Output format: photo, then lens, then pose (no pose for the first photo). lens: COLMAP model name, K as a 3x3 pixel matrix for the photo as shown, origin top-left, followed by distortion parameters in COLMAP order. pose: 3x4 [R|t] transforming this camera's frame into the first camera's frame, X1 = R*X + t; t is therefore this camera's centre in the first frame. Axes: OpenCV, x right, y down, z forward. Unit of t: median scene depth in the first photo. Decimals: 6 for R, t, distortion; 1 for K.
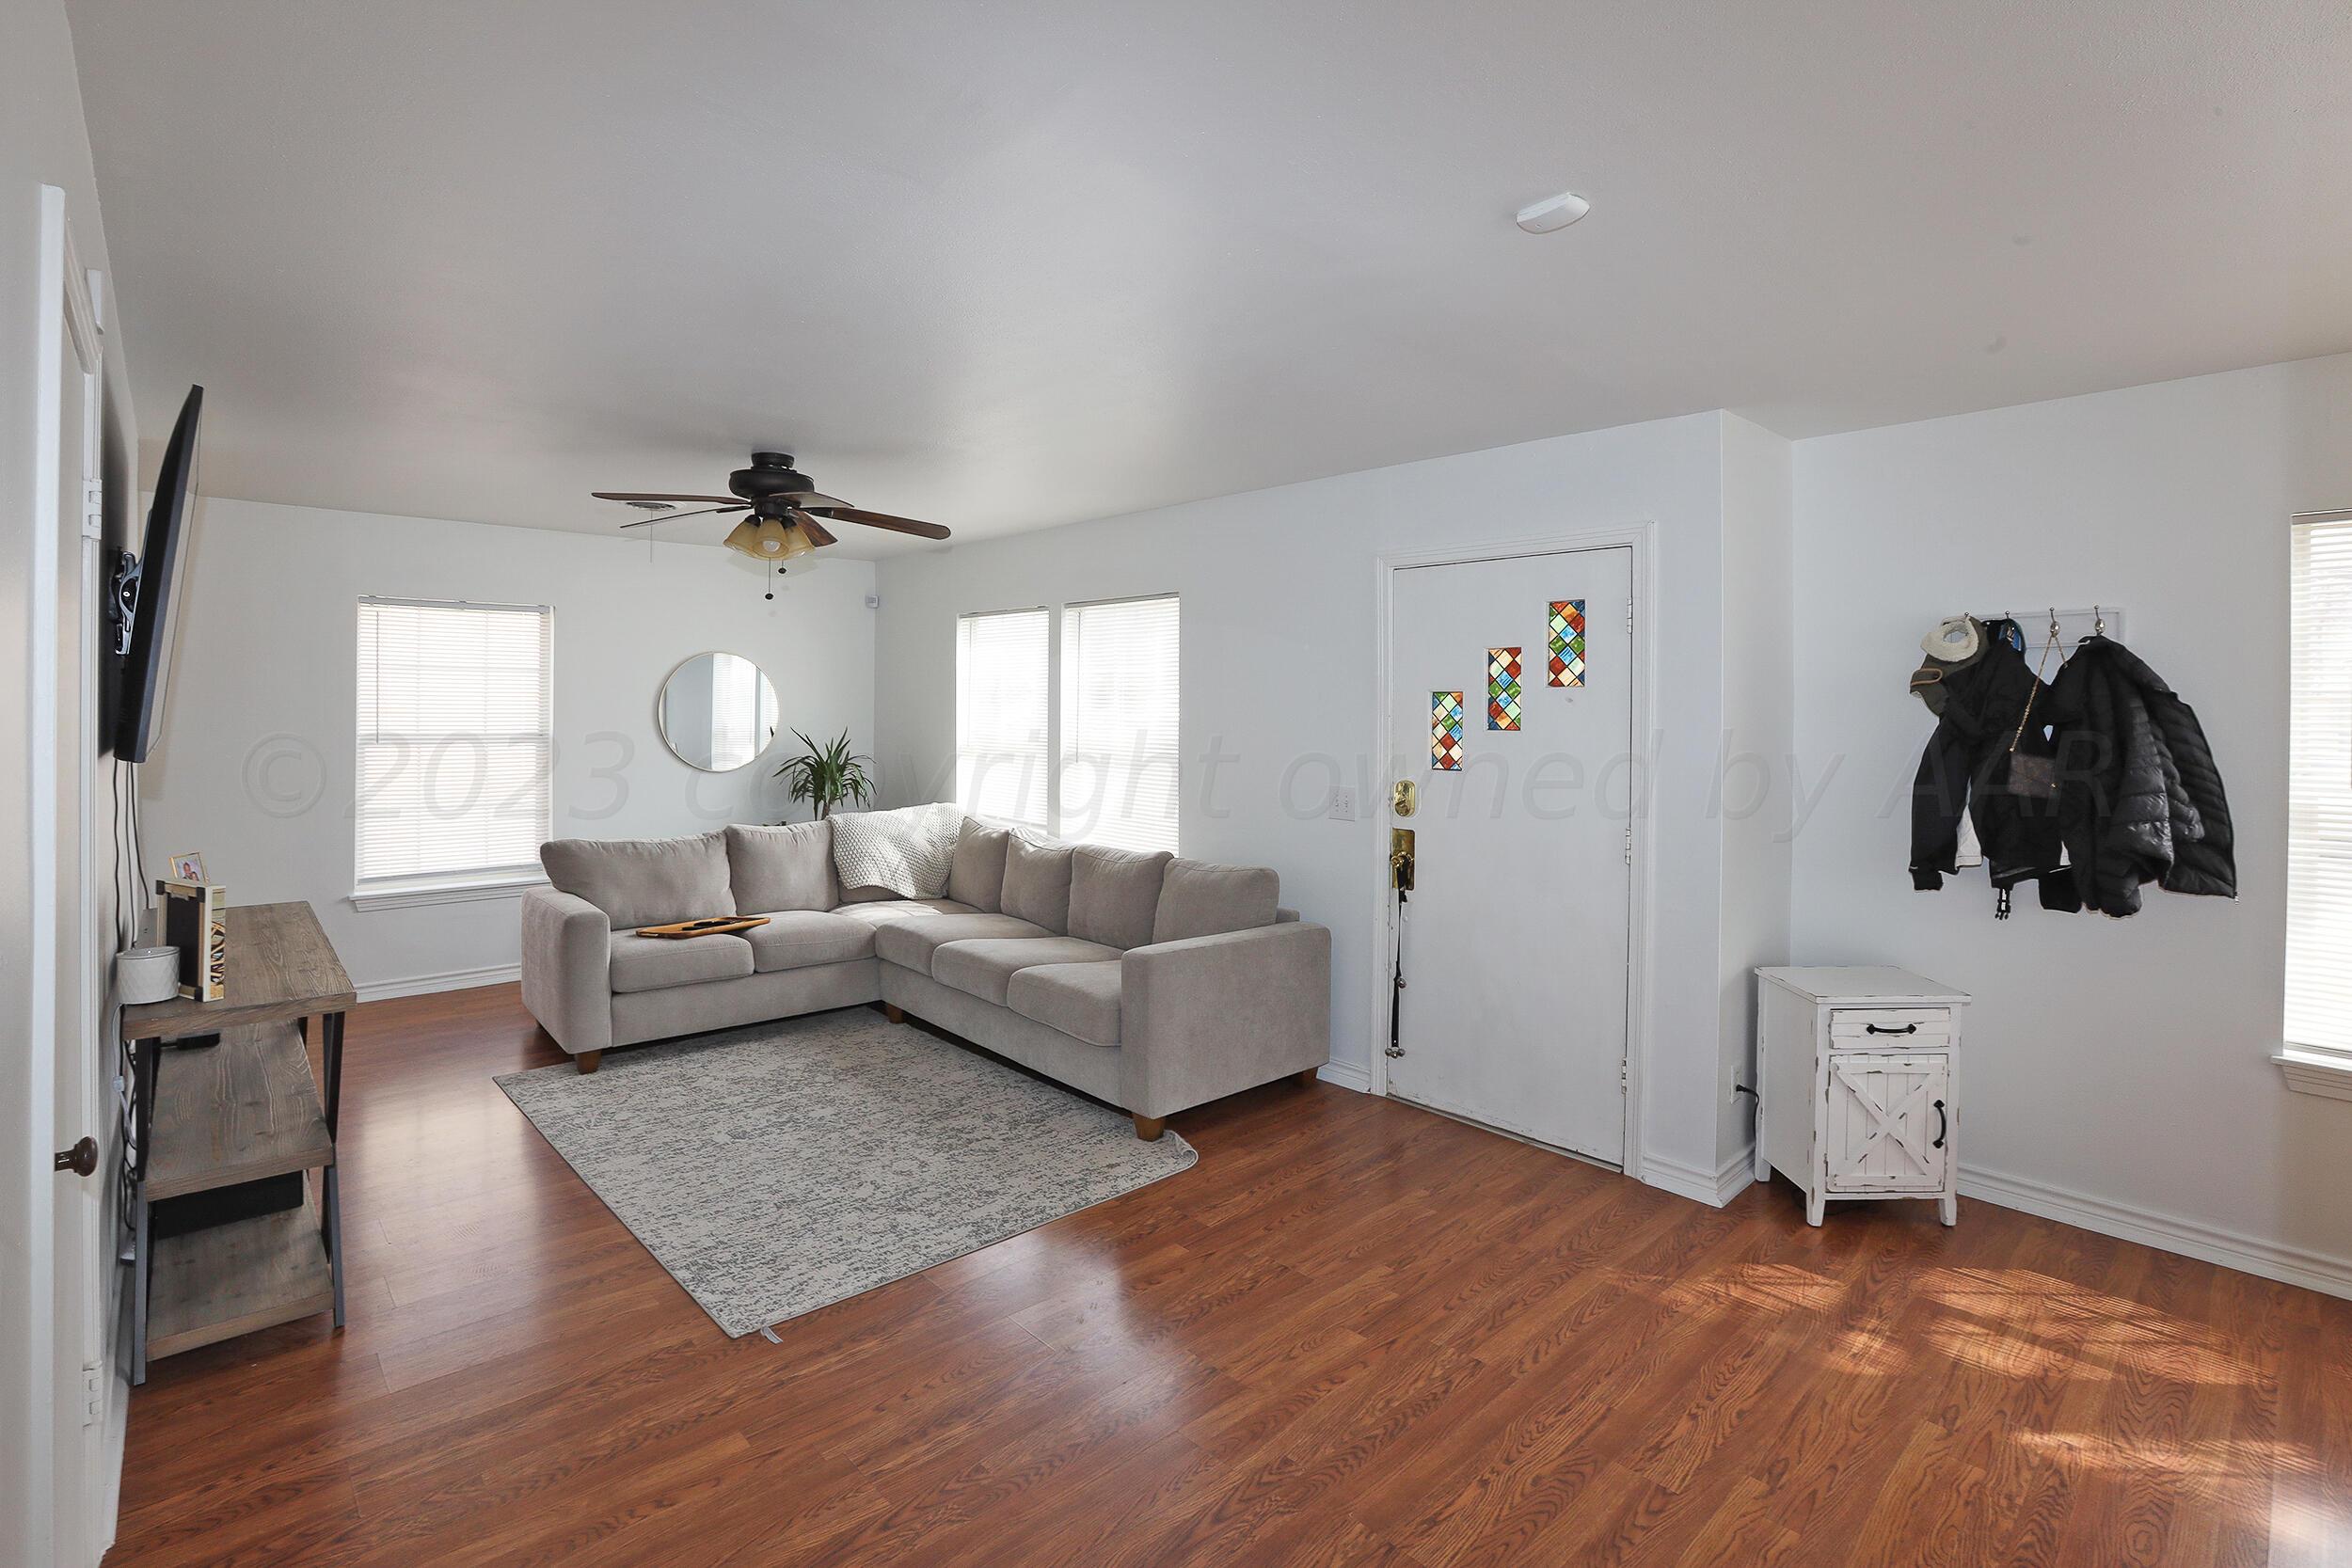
lens RADIAL K [[1156.4, 0, 1184.0], [0, 1156.4, 703.9], [0, 0, 1]] dist [-0.060954, 0.028484]
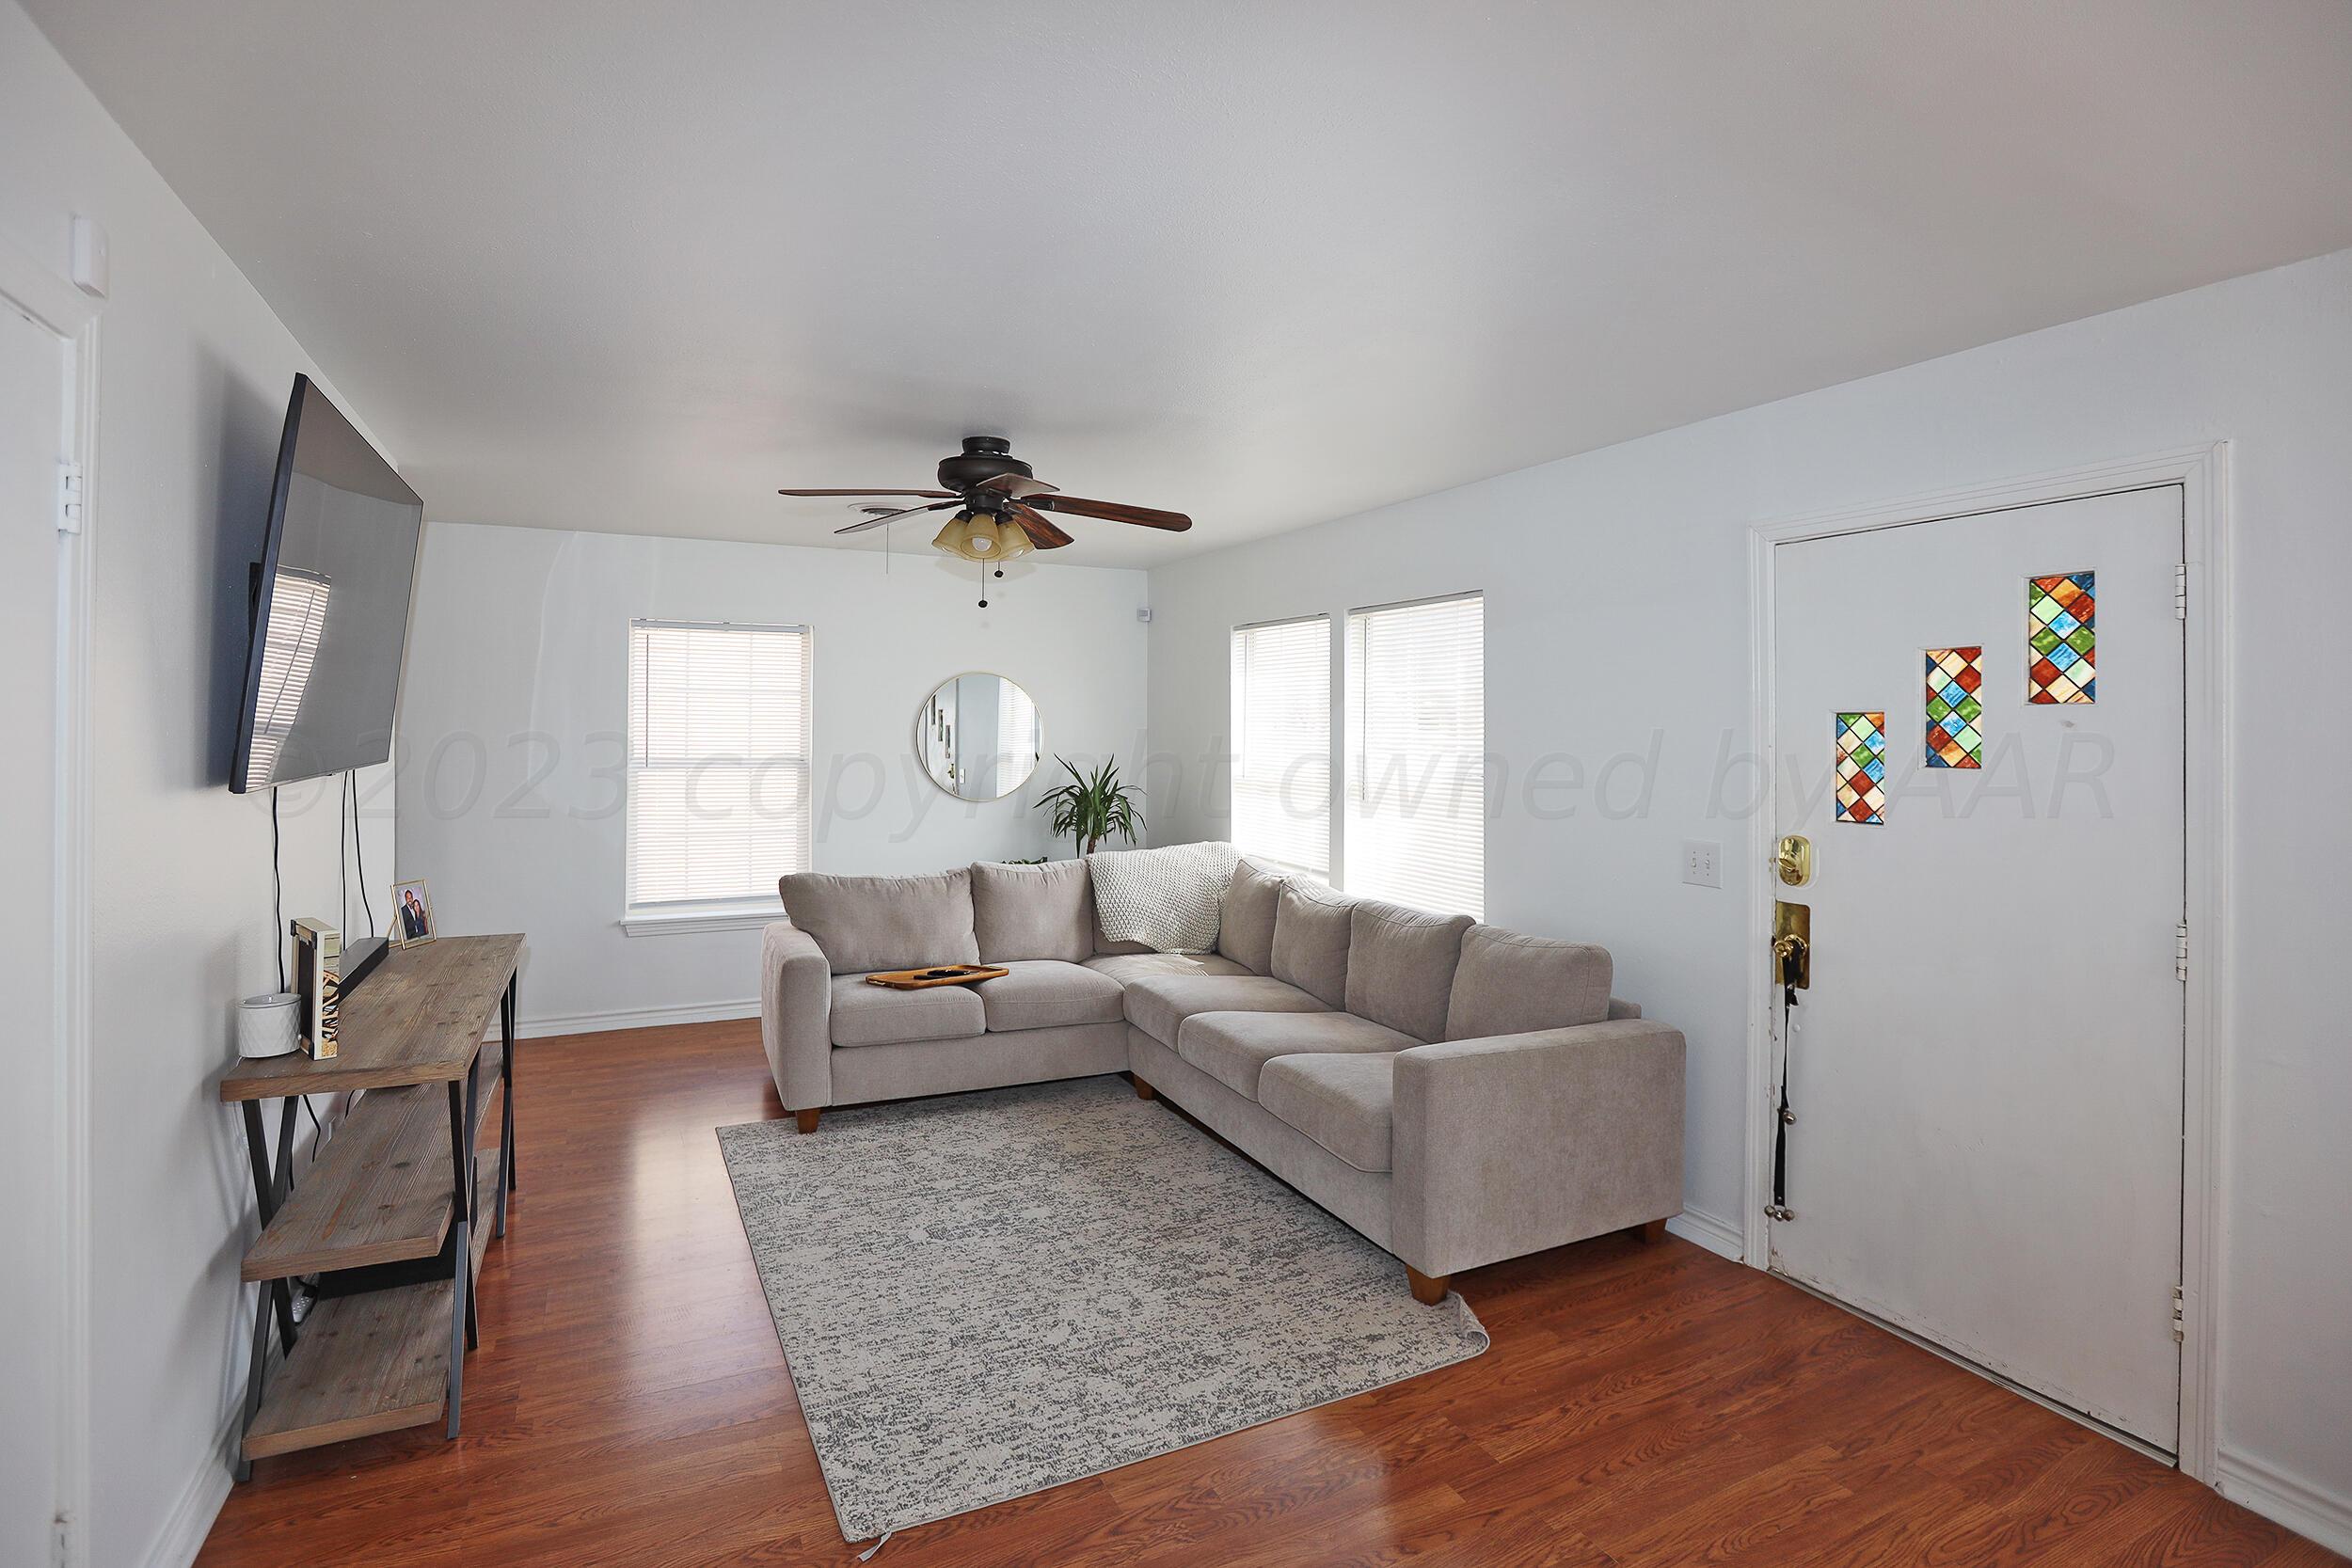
lens RADIAL K [[1156.4, 0, 1184.0], [0, 1156.4, 703.9], [0, 0, 1]] dist [-0.060954, 0.028484]
pose [[0.957016, -0.004630, -0.289998, 0.034040], [-0.001460, 0.999783, -0.020782, -0.000715], [0.290031, 0.020312, 0.956802, 0.215169]]
